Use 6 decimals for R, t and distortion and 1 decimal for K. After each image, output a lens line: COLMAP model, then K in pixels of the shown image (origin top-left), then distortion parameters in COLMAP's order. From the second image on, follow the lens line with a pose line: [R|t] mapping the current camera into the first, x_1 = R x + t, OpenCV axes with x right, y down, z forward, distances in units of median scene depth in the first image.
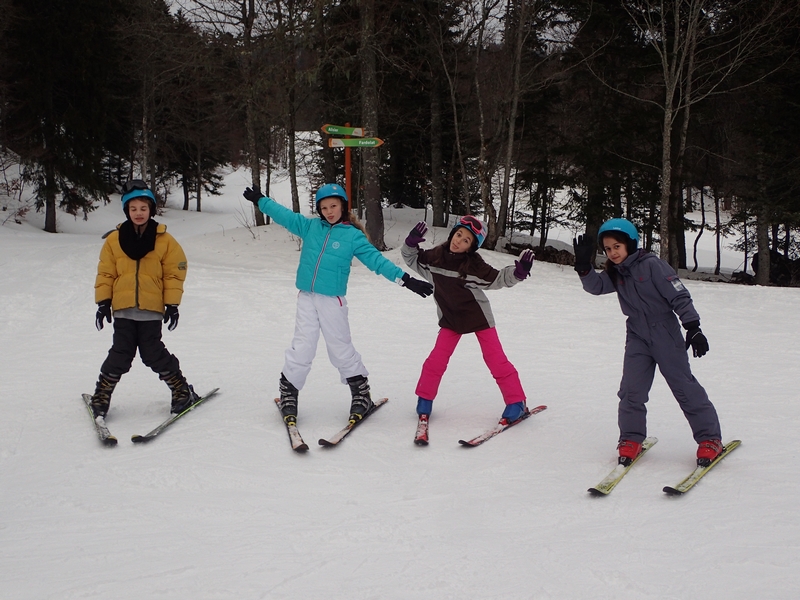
lens RADIAL K [[884.2, 0, 397.6], [0, 884.2, 271.5], [0, 0, 1]] dist [0.002116, -0.006994]
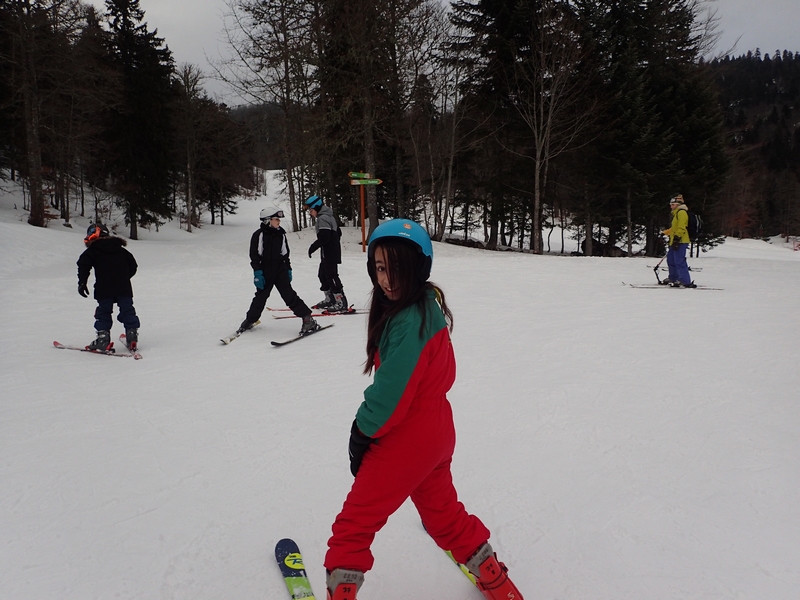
lens RADIAL K [[594.3, 0, 398.1], [0, 594.3, 285.0], [0, 0, 1]] dist [0.004359, -0.000386]
pose [[0.994322, -0.030483, 0.101952, -0.086839], [0.026770, 0.998935, 0.037587, 0.012877], [-0.102989, -0.034644, 0.994079, -0.148246]]
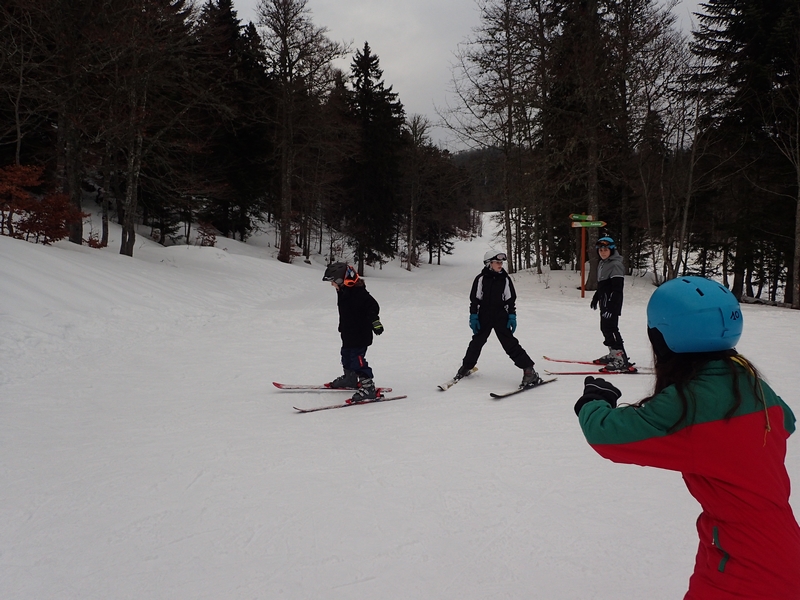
lens RADIAL K [[594.3, 0, 398.1], [0, 594.3, 285.0], [0, 0, 1]] dist [0.004359, -0.000386]
pose [[0.969220, 0.014443, -0.245773, -0.092339], [-0.022917, 0.999236, -0.031653, 0.010350], [0.245128, 0.036311, 0.968811, -0.136947]]
